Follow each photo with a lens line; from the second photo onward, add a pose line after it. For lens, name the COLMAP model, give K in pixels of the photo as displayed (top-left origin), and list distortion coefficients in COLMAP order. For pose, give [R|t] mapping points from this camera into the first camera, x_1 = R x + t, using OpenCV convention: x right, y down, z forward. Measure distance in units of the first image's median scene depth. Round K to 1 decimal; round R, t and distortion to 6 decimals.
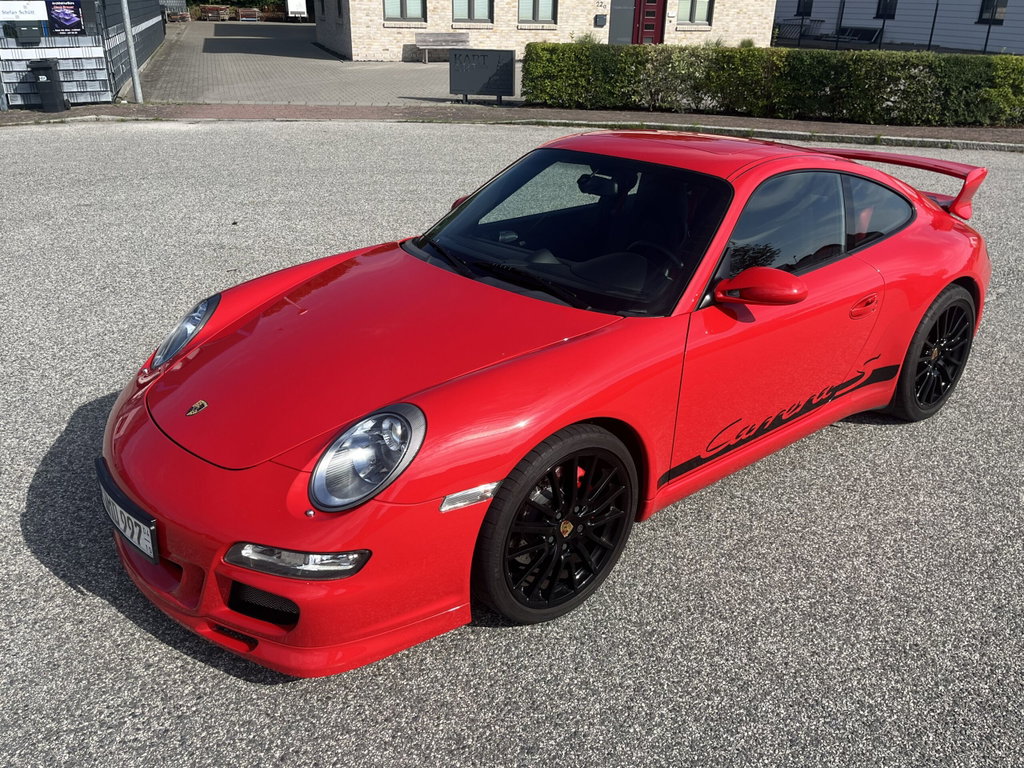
lens RADIAL K [[838.1, 0, 508.9], [0, 838.1, 391.7], [0, 0, 1]] dist [0.016334, -0.020076]
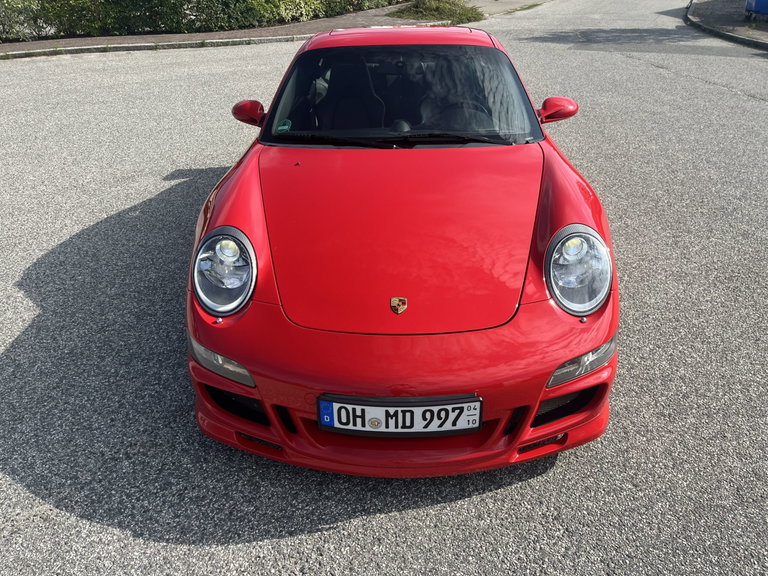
lens RADIAL K [[588.4, 0, 397.0], [0, 588.4, 314.3], [0, 0, 1]] dist [0.032946, -0.049521]
pose [[0.660056, -0.399627, 0.636101, -0.708253], [0.317107, 0.915843, 0.246324, -0.129572], [-0.681006, 0.039124, 0.731232, 0.366802]]
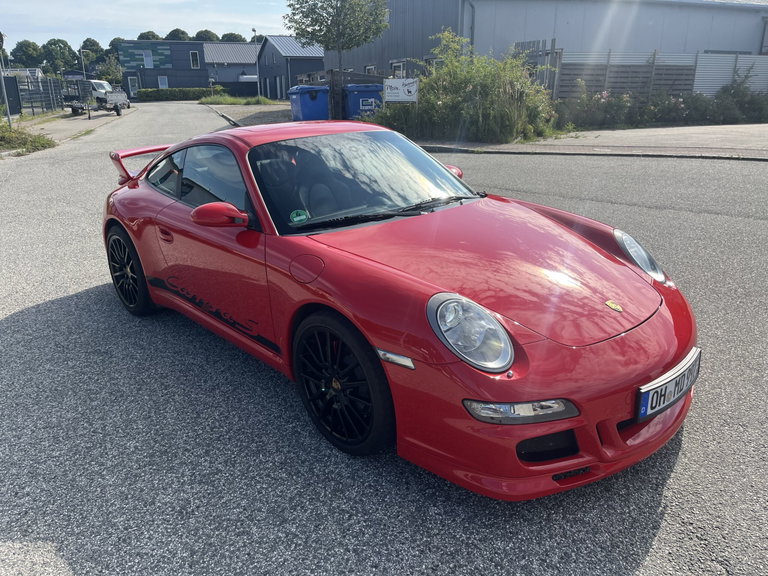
lens RADIAL K [[588.4, 0, 382.4], [0, 588.4, 289.7], [0, 0, 1]] dist [0.032946, -0.049521]
pose [[-0.042981, -0.332658, 0.942068, -1.013956], [0.417775, 0.850556, 0.319404, -0.379703], [-0.907533, 0.407301, 0.102419, 1.008312]]
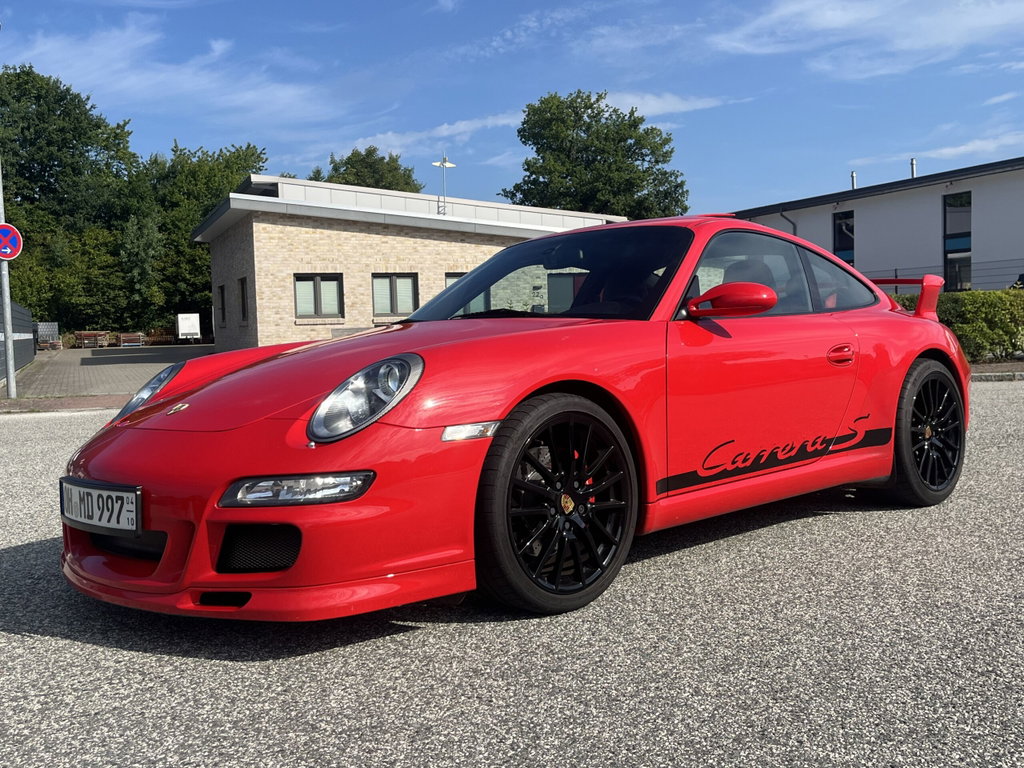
lens RADIAL K [[1052.3, 0, 511.9], [0, 1052.3, 393.0], [0, 0, 1]] dist [0.012349, 0.000000]
pose [[0.995842, -0.052419, 0.074500, -0.063636], [0.075889, 0.929781, -0.360206, 0.388180], [-0.050387, 0.364363, 0.929893, -0.130693]]
